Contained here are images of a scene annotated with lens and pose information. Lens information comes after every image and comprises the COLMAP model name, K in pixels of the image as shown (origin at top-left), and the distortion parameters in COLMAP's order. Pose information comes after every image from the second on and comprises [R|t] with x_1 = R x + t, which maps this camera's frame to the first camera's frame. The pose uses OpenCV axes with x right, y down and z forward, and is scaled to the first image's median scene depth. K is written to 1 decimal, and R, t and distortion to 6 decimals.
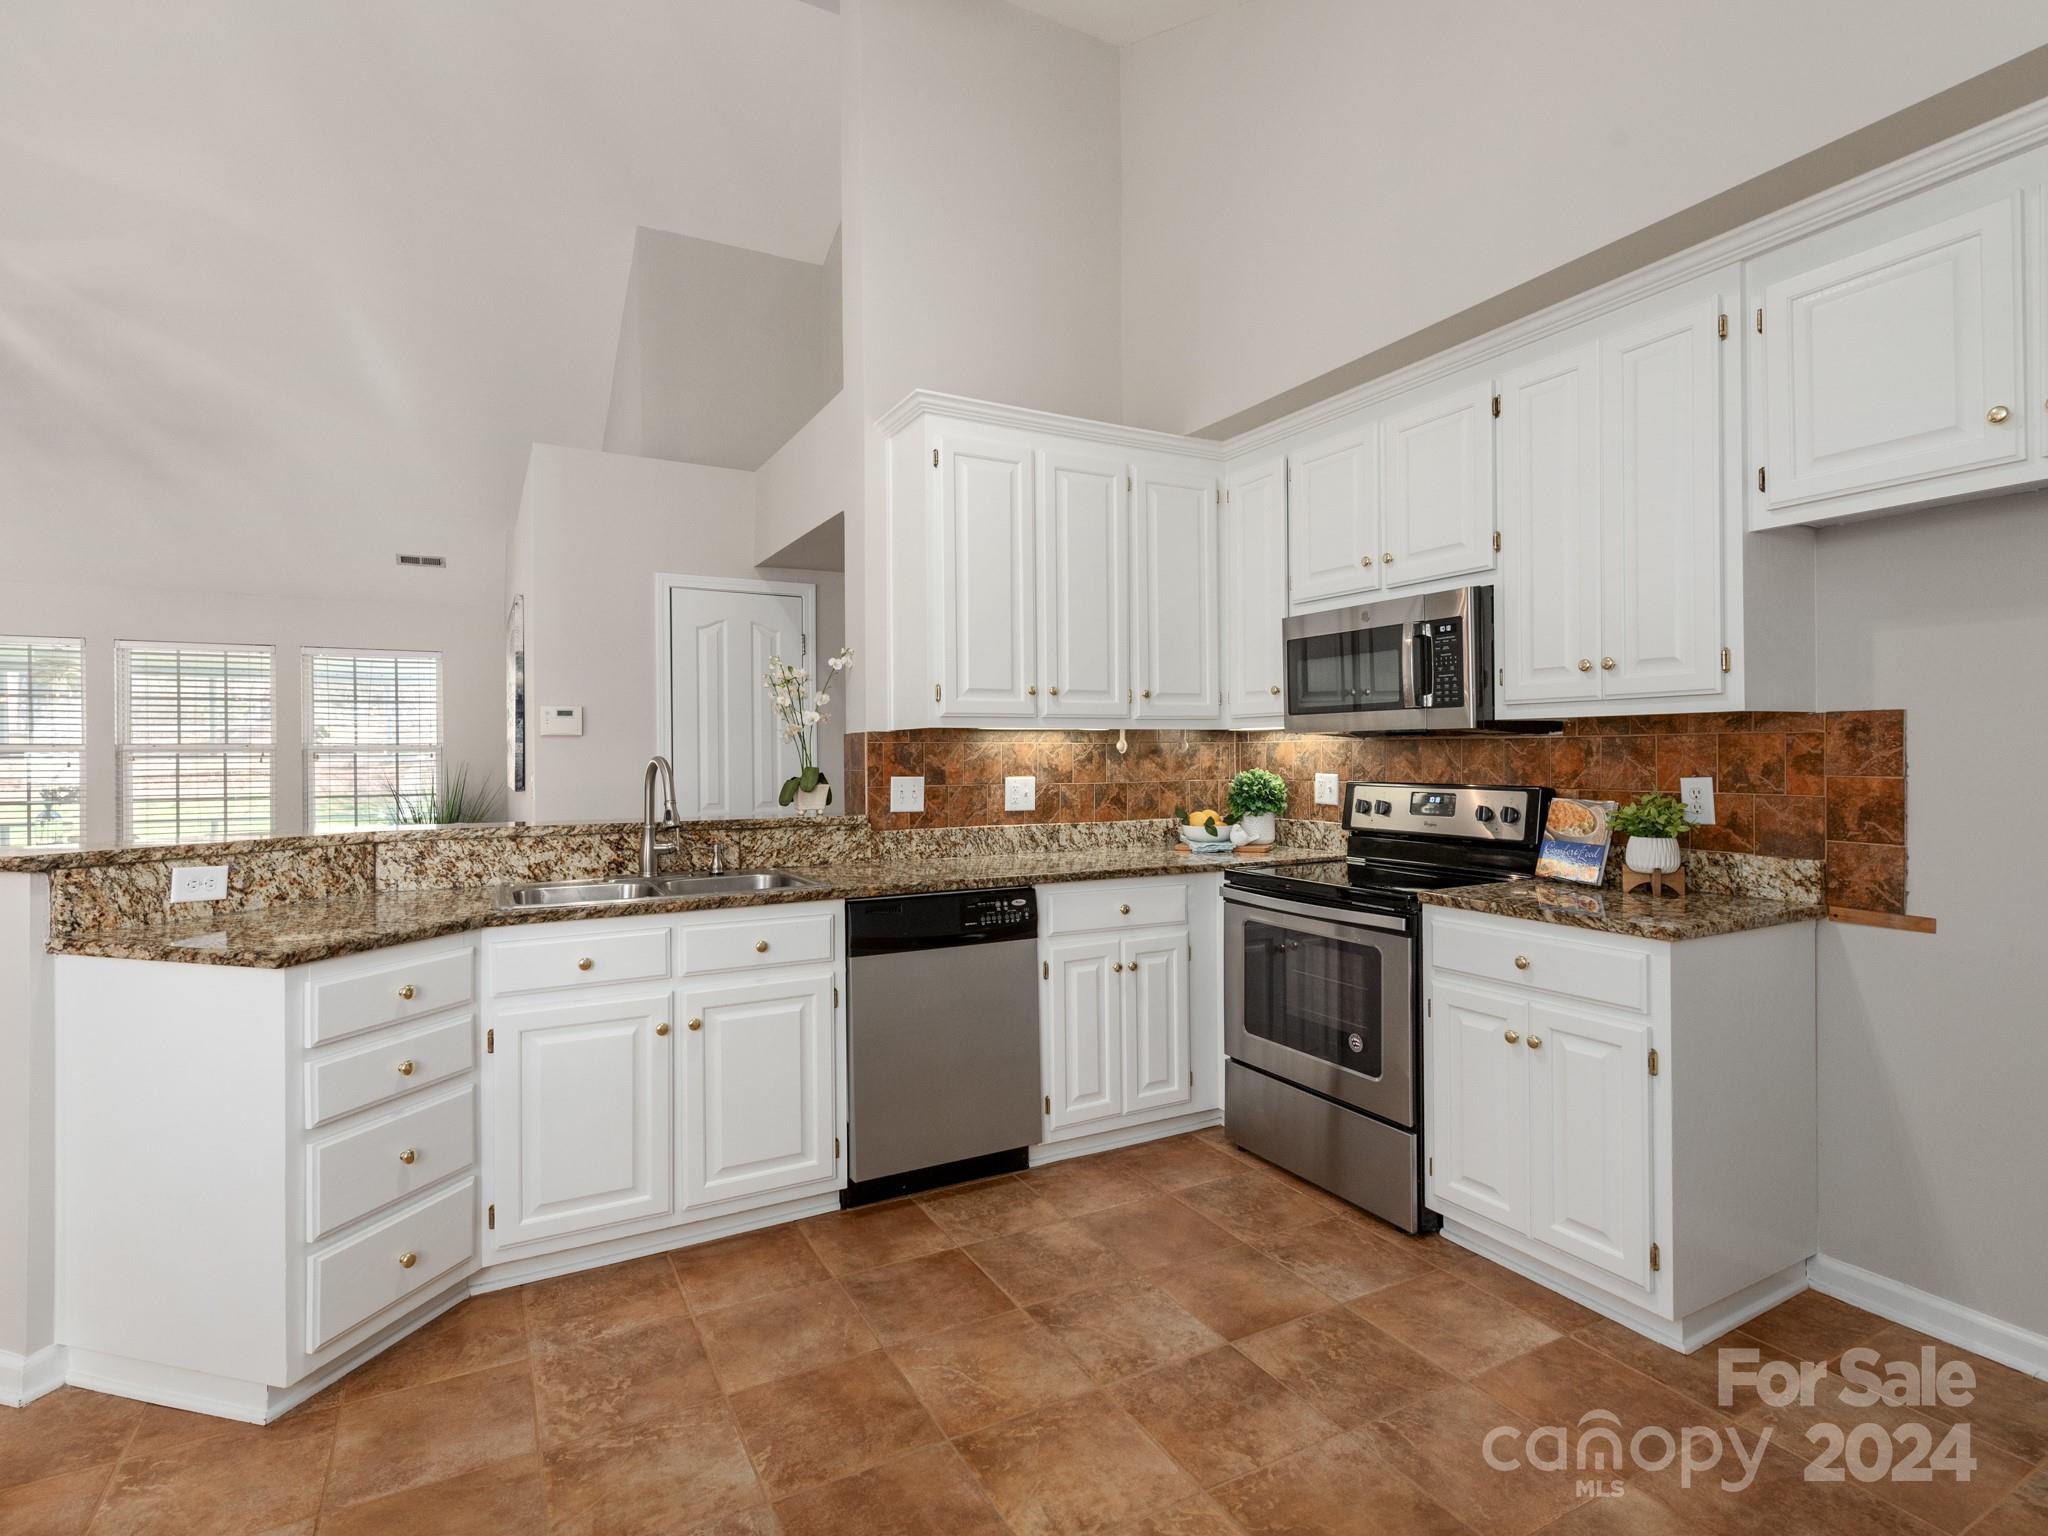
lens RADIAL K [[1029.5, 0, 1006.9], [0, 1029.5, 755.7], [0, 0, 1]] dist [0.001863, 0.000471]
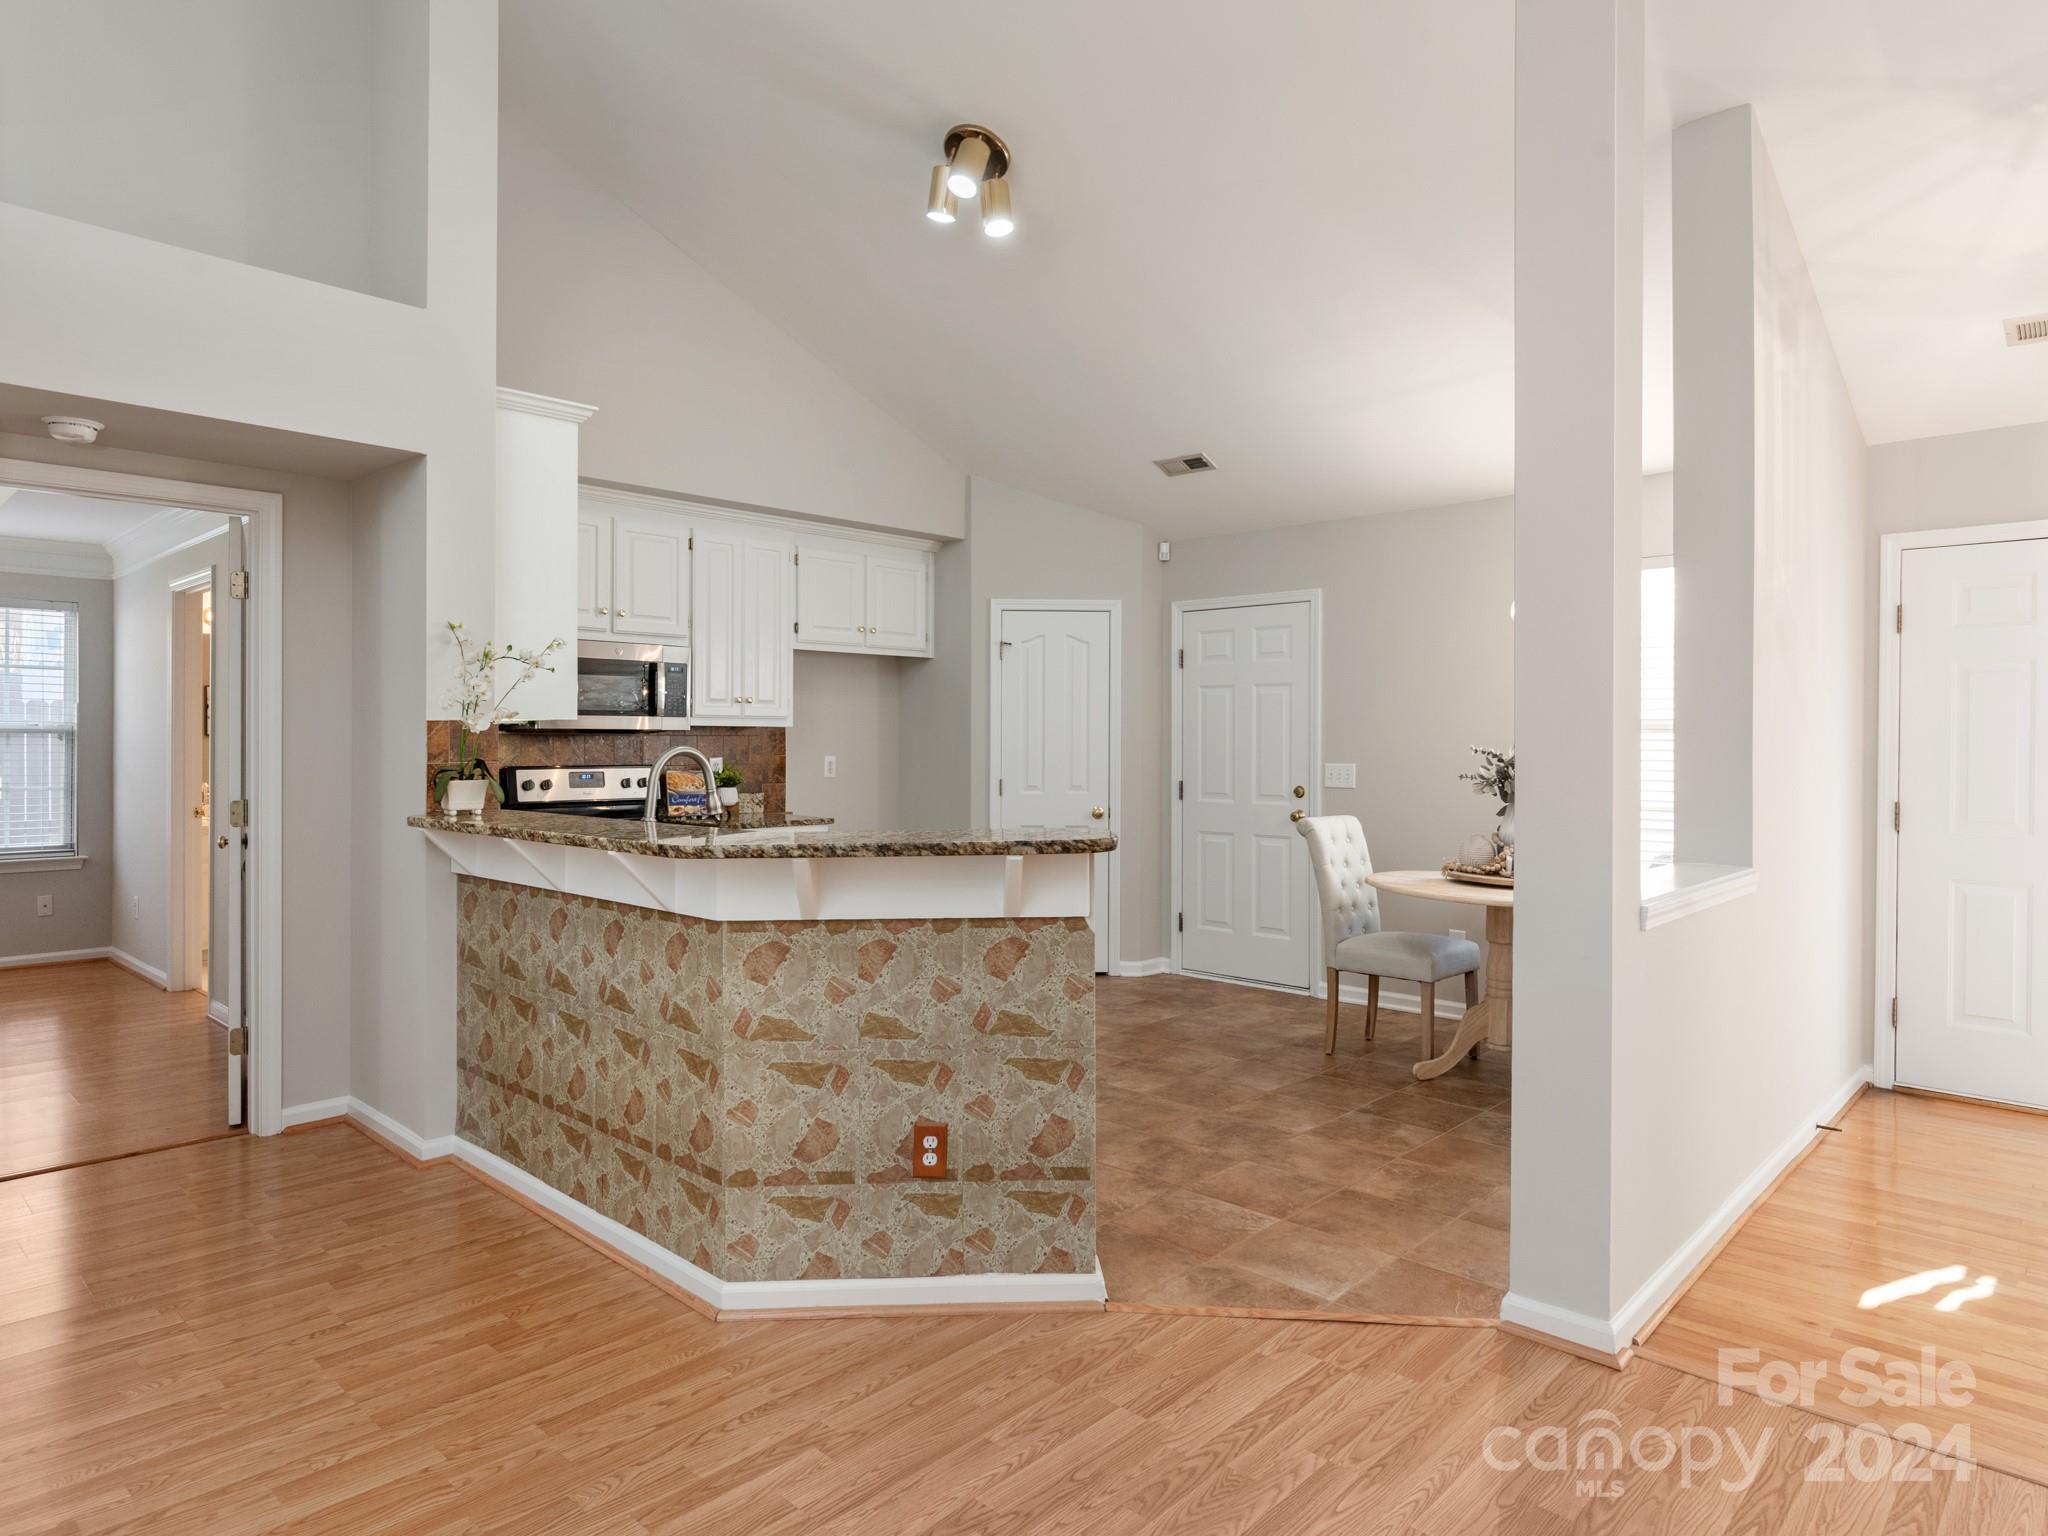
lens RADIAL K [[1248.1, 0, 1046.0], [0, 1248.1, 734.9], [0, 0, 1]] dist [0.002603, 0.001129]
pose [[-0.338689, 0.010330, 0.940842, -1.920654], [0.001074, 0.999943, -0.010593, 0.003923], [-0.940898, -0.002577, -0.338681, 1.293453]]
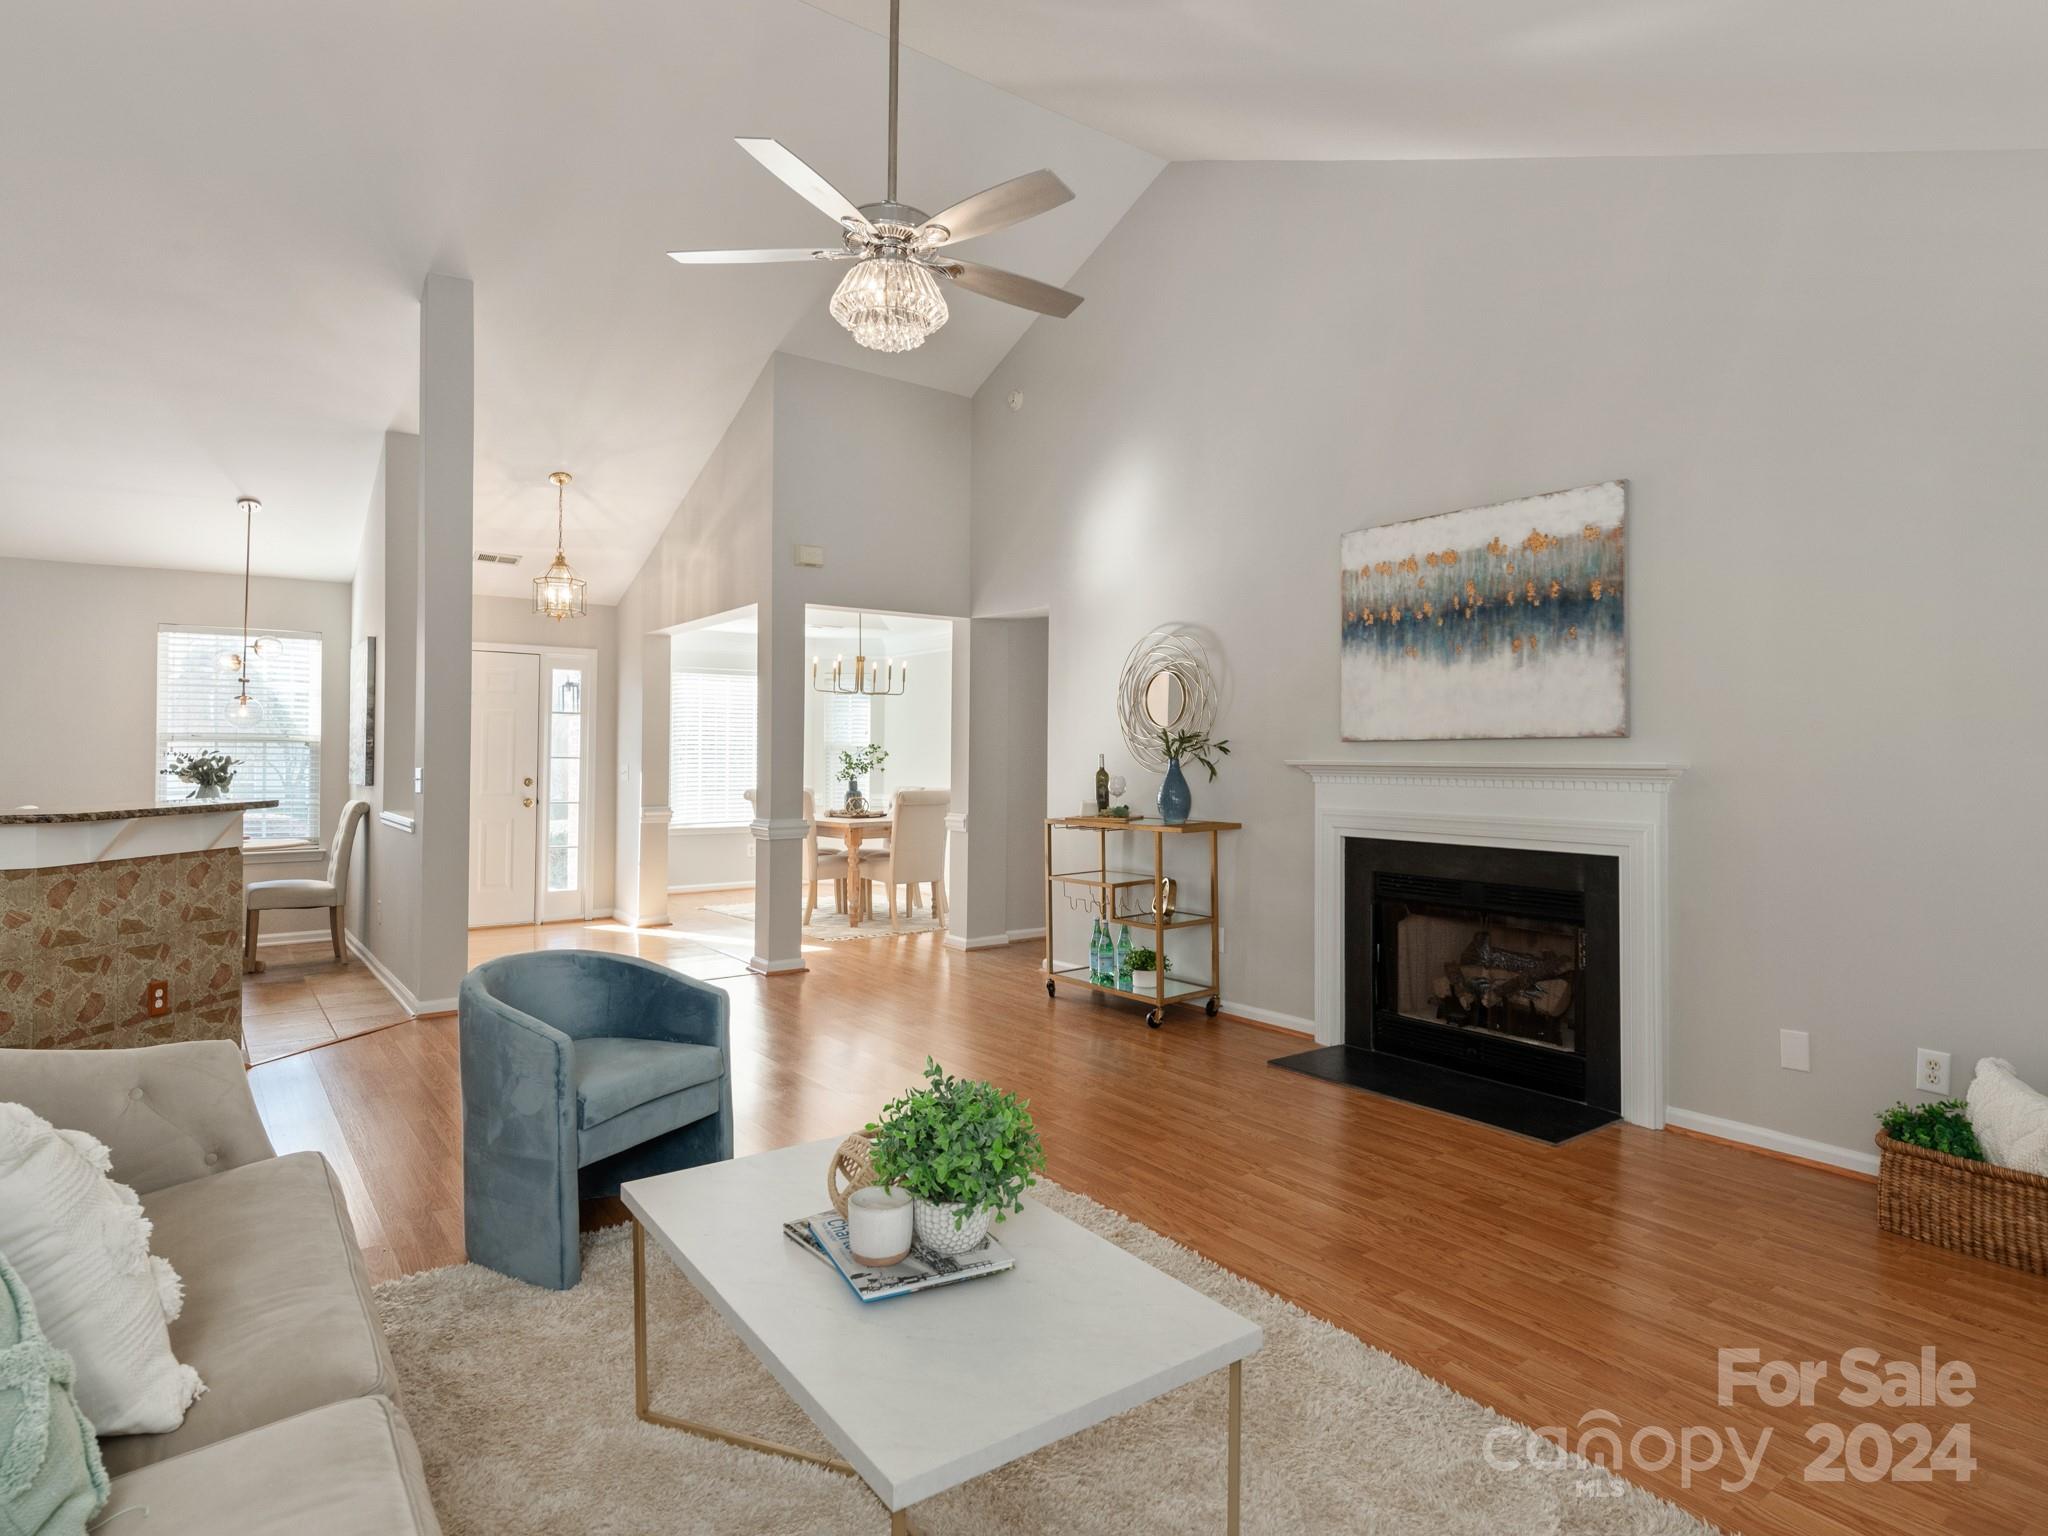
lens RADIAL K [[1122.2, 0, 1022.4], [0, 1122.2, 733.0], [0, 0, 1]] dist [0.011111, -0.000674]
pose [[-0.987751, -0.003734, -0.155992, -1.809075], [-0.001025, 0.999847, -0.017441, 0.005974], [0.156033, -0.017067, -0.987604, 2.879662]]
